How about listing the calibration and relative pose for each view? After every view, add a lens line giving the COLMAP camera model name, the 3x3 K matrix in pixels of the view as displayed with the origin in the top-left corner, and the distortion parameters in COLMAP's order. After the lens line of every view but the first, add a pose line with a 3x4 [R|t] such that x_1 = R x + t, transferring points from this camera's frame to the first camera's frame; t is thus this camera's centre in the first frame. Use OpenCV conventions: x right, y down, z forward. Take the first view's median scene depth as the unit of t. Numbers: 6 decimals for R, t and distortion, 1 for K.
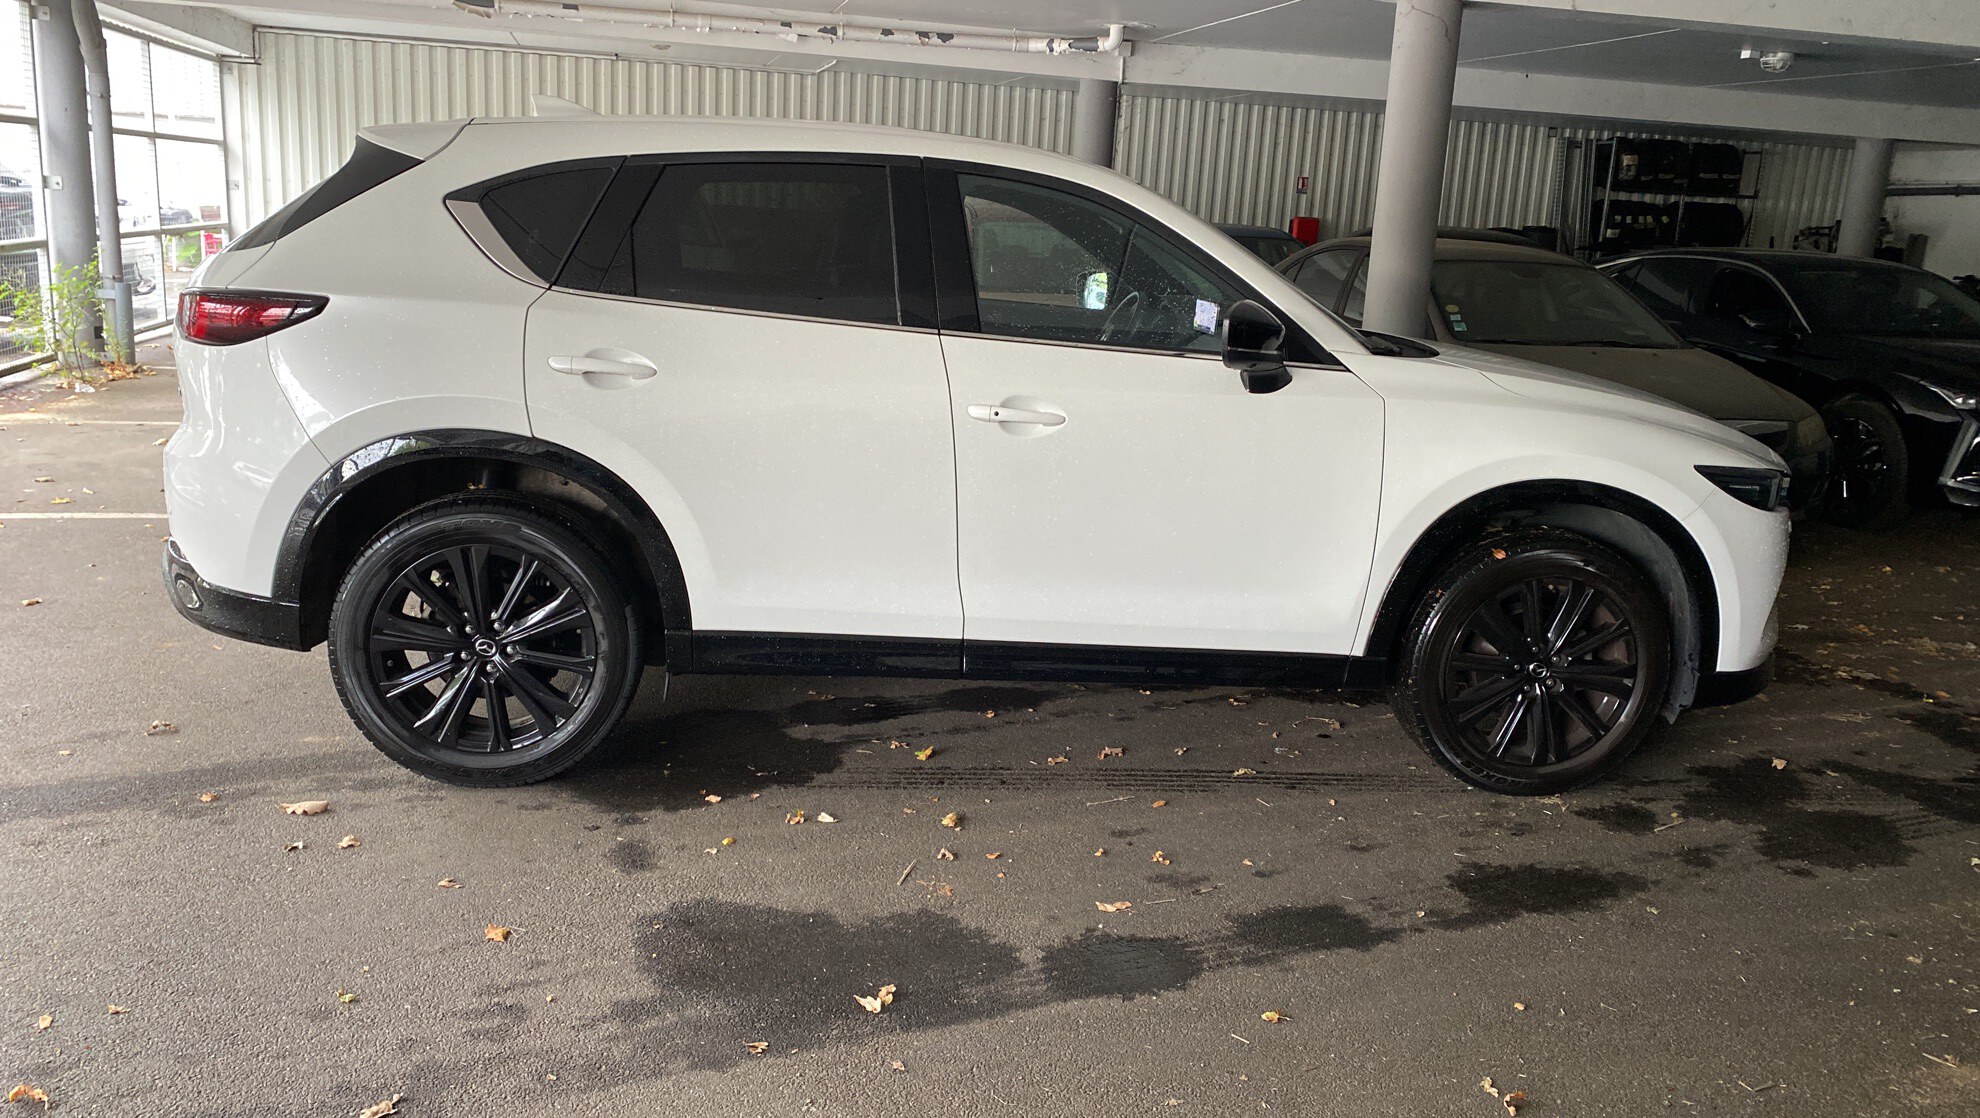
lens RADIAL K [[1472.7, 0, 990.0], [0, 1472.7, 559.0], [0, 0, 1]] dist [0.000318, 0.028474]
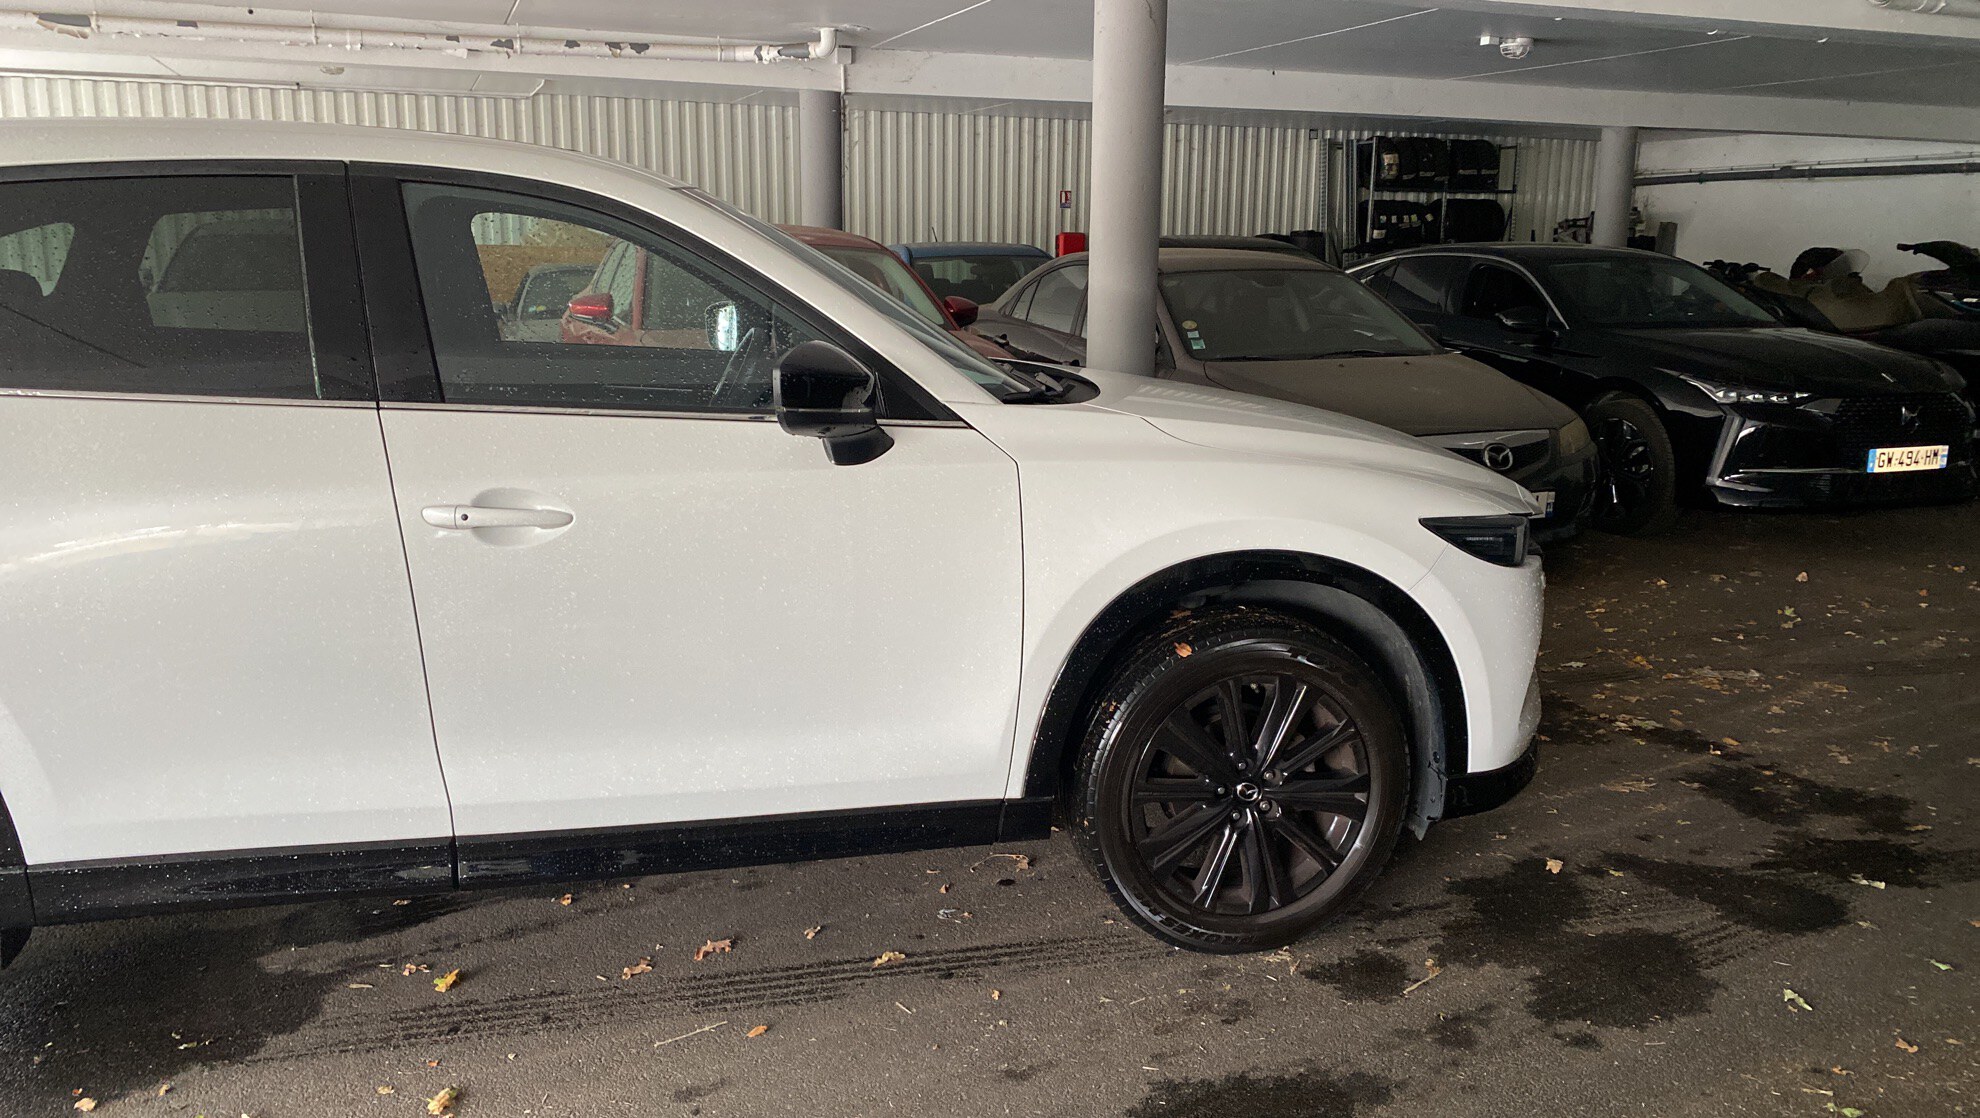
lens RADIAL K [[1504.0, 0, 993.9], [0, 1504.0, 584.7], [0, 0, 1]] dist [0.018286, -0.005065]
pose [[0.989266, -0.074871, 0.125486, 0.075857], [0.075486, 0.997147, -0.000147, -0.022186], [-0.125117, 0.009618, 0.992095, 0.117990]]
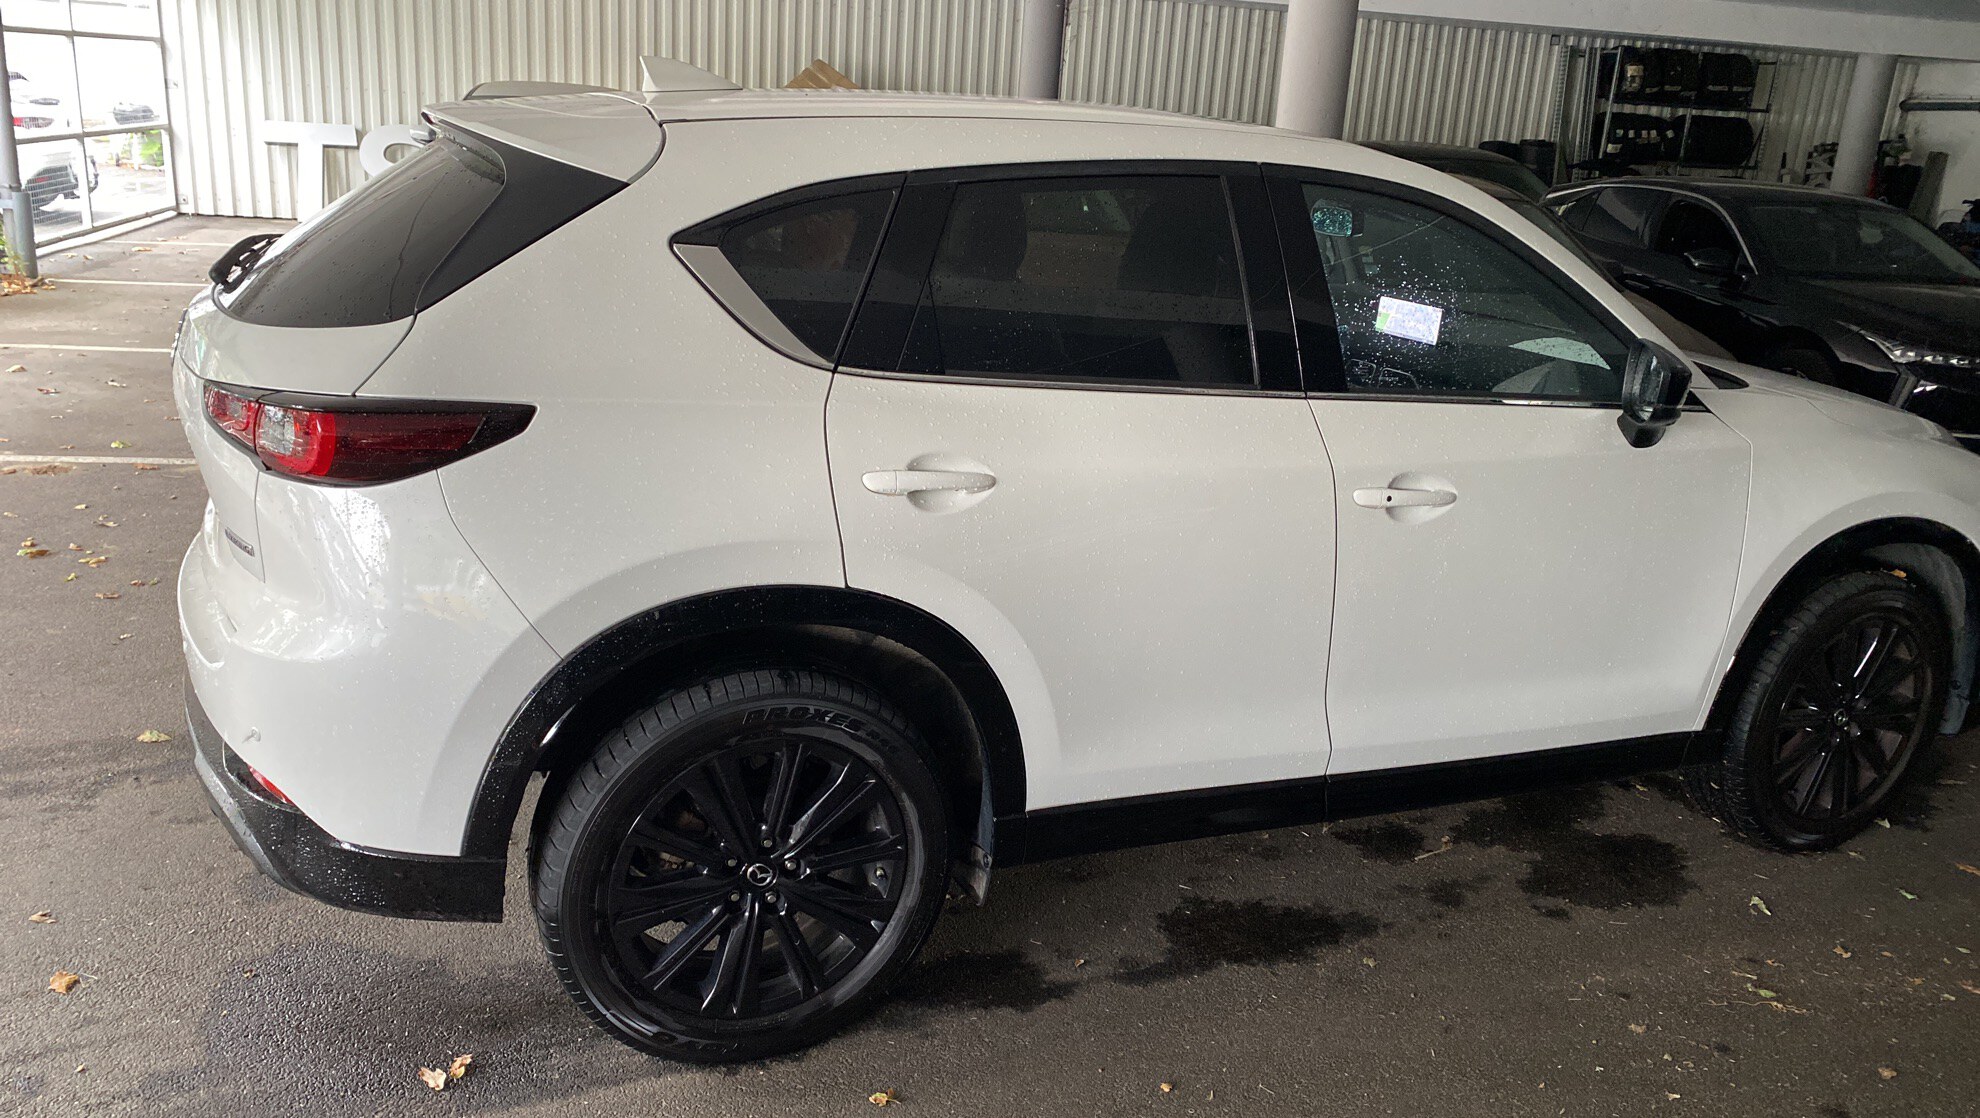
lens RADIAL K [[1489.5, 0, 984.1], [0, 1489.5, 549.0], [0, 0, 1]] dist [0.039969, -0.044084]
pose [[0.999834, 0.013648, -0.012046, 0.093330], [-0.012985, 0.998482, 0.053526, -0.027102], [0.012758, -0.053361, 0.998494, 0.036706]]
